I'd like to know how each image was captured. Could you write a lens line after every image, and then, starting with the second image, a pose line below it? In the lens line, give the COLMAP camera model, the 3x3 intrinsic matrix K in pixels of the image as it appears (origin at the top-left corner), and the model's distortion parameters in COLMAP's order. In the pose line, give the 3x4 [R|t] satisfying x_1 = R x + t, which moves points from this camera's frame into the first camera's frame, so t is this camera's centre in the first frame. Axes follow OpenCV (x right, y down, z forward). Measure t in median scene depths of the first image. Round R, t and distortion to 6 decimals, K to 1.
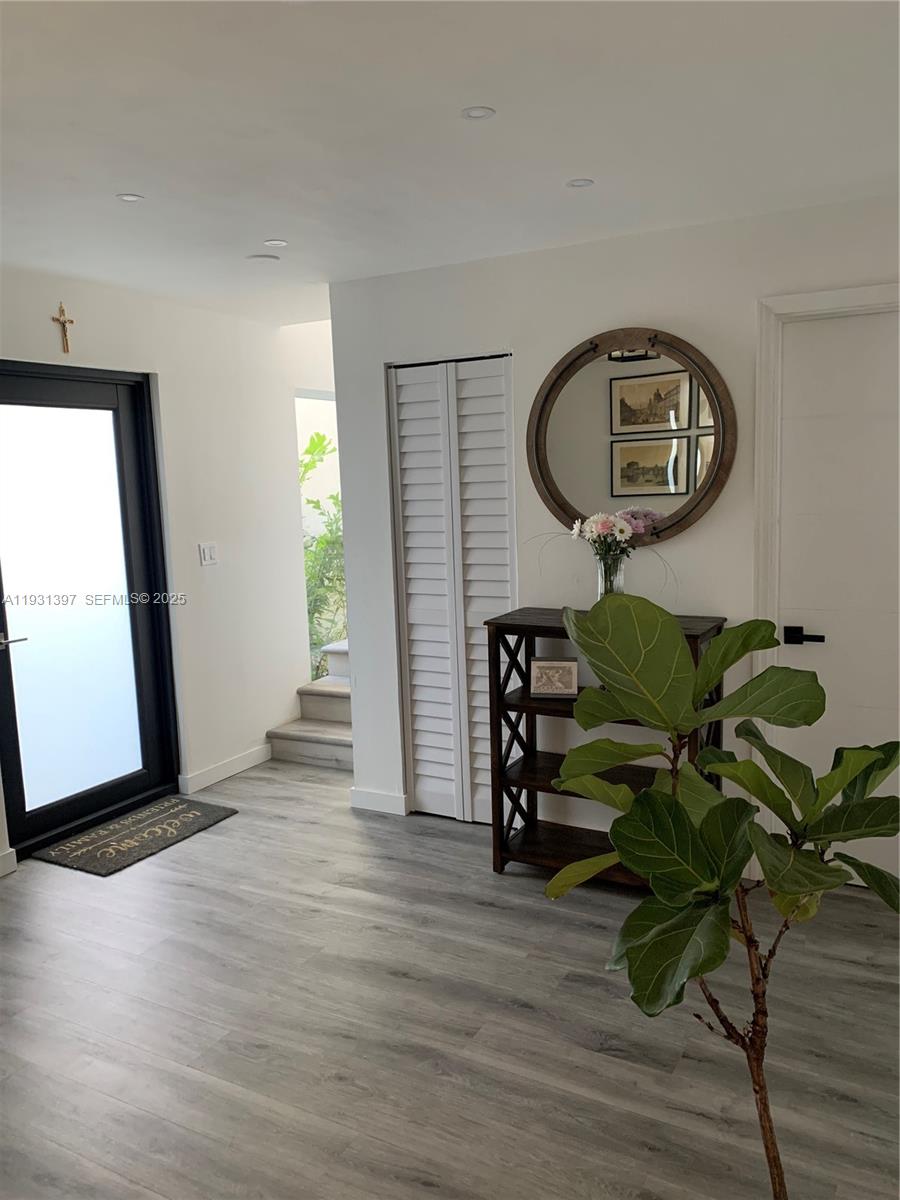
lens RADIAL K [[900.3, 0, 450.0], [0, 900.3, 600.0], [0, 0, 1]] dist [0.004416, 0.000494]
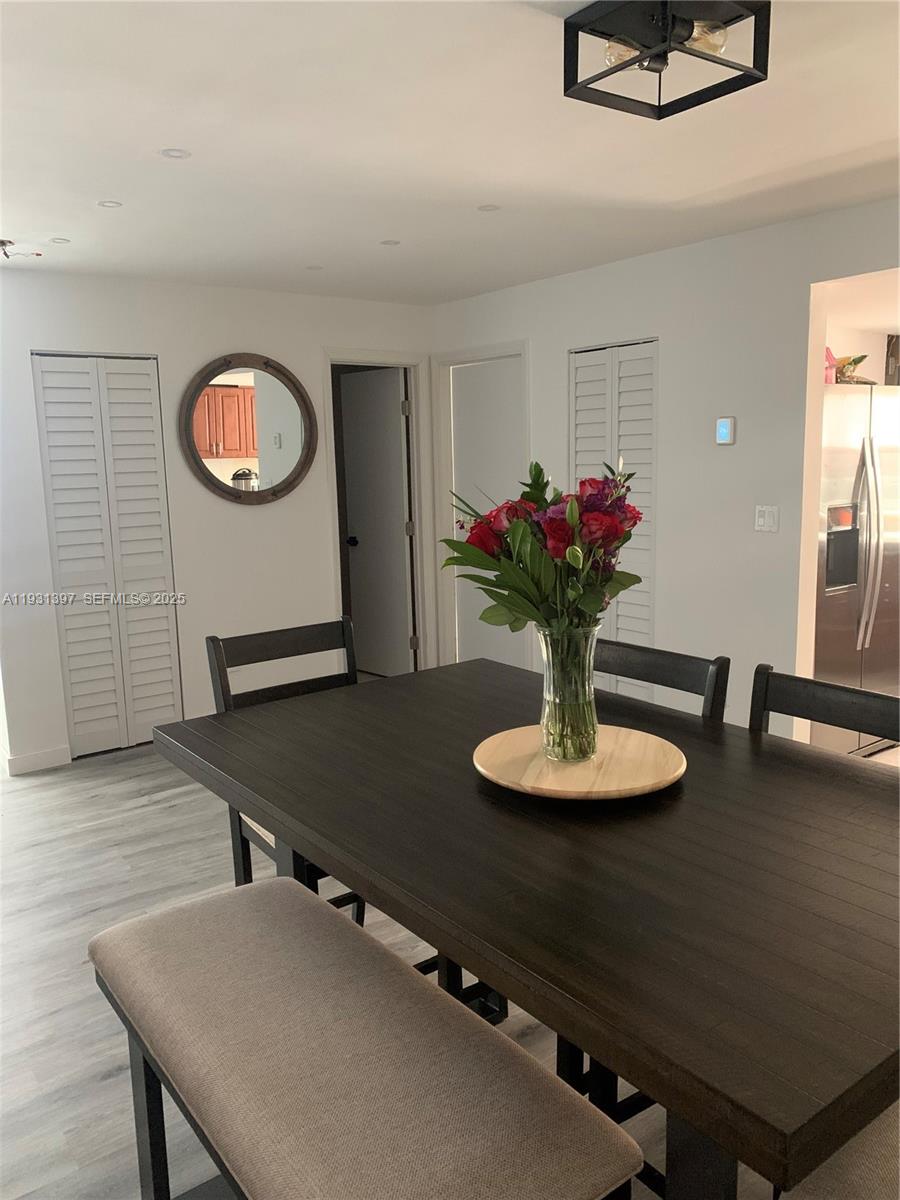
lens RADIAL K [[900.3, 0, 450.0], [0, 900.3, 600.0], [0, 0, 1]] dist [0.004416, 0.000494]
pose [[0.420895, -0.117594, 0.899455, -0.986913], [0.133621, 0.988782, 0.066746, 0.037683], [-0.897214, 0.092093, 0.431887, 0.111048]]
